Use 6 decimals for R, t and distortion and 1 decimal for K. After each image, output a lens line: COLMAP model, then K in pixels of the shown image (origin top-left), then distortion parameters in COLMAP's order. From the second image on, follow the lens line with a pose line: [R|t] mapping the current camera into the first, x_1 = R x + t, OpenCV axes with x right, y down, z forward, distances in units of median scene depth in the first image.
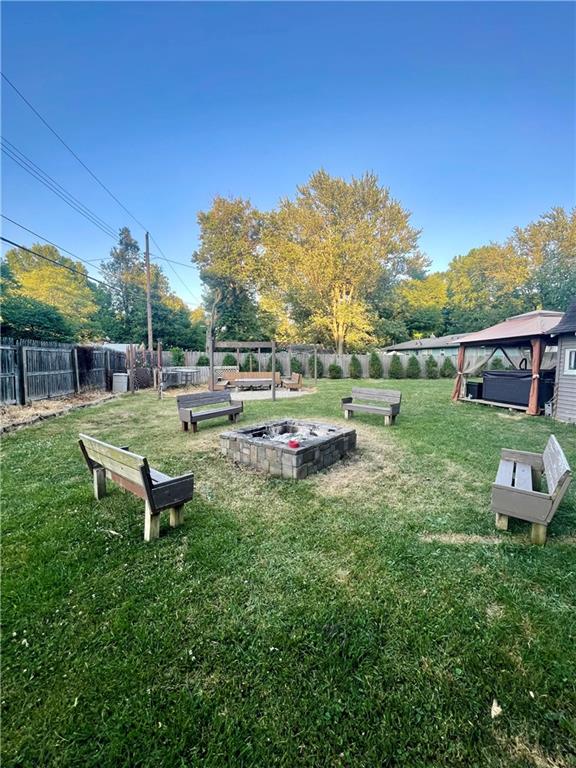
lens RADIAL K [[311.5, 0, 292.0], [0, 311.5, 381.9], [0, 0, 1]] dist [-0.004078, -0.000399]
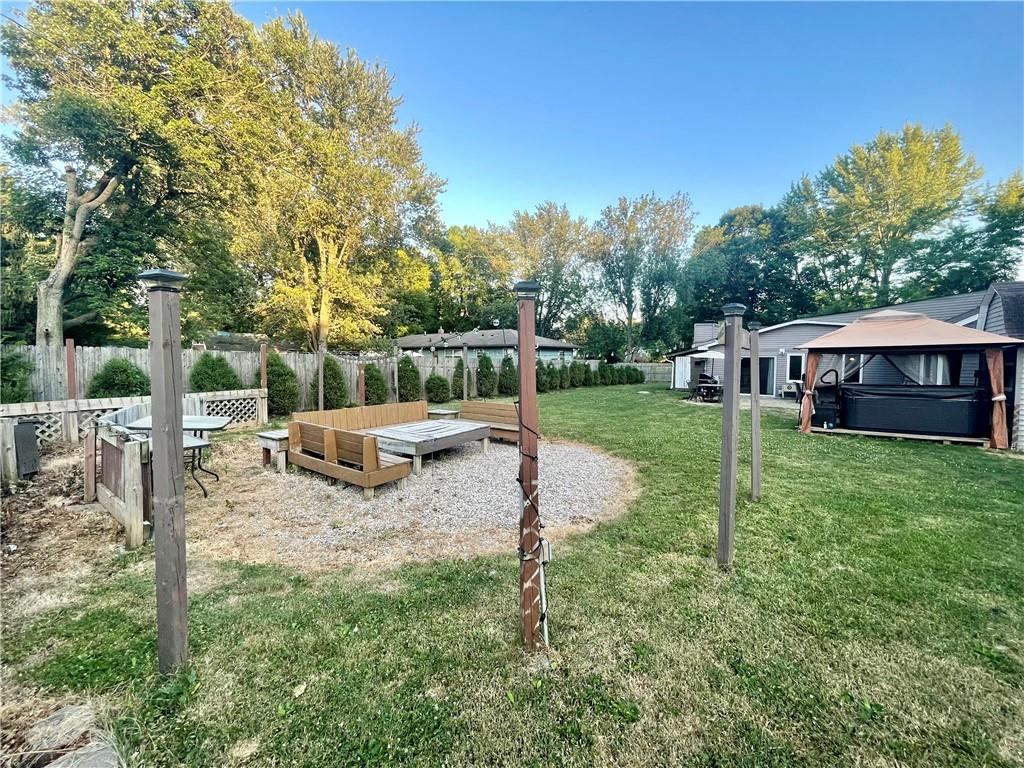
lens RADIAL K [[415.3, 0, 512.0], [0, 415.3, 384.0], [0, 0, 1]] dist [-0.004078, -0.000399]
pose [[0.702476, -0.035840, 0.710804, -0.260871], [0.048720, 0.998810, 0.002212, -0.038070], [-0.710038, 0.033077, 0.703387, 0.393091]]
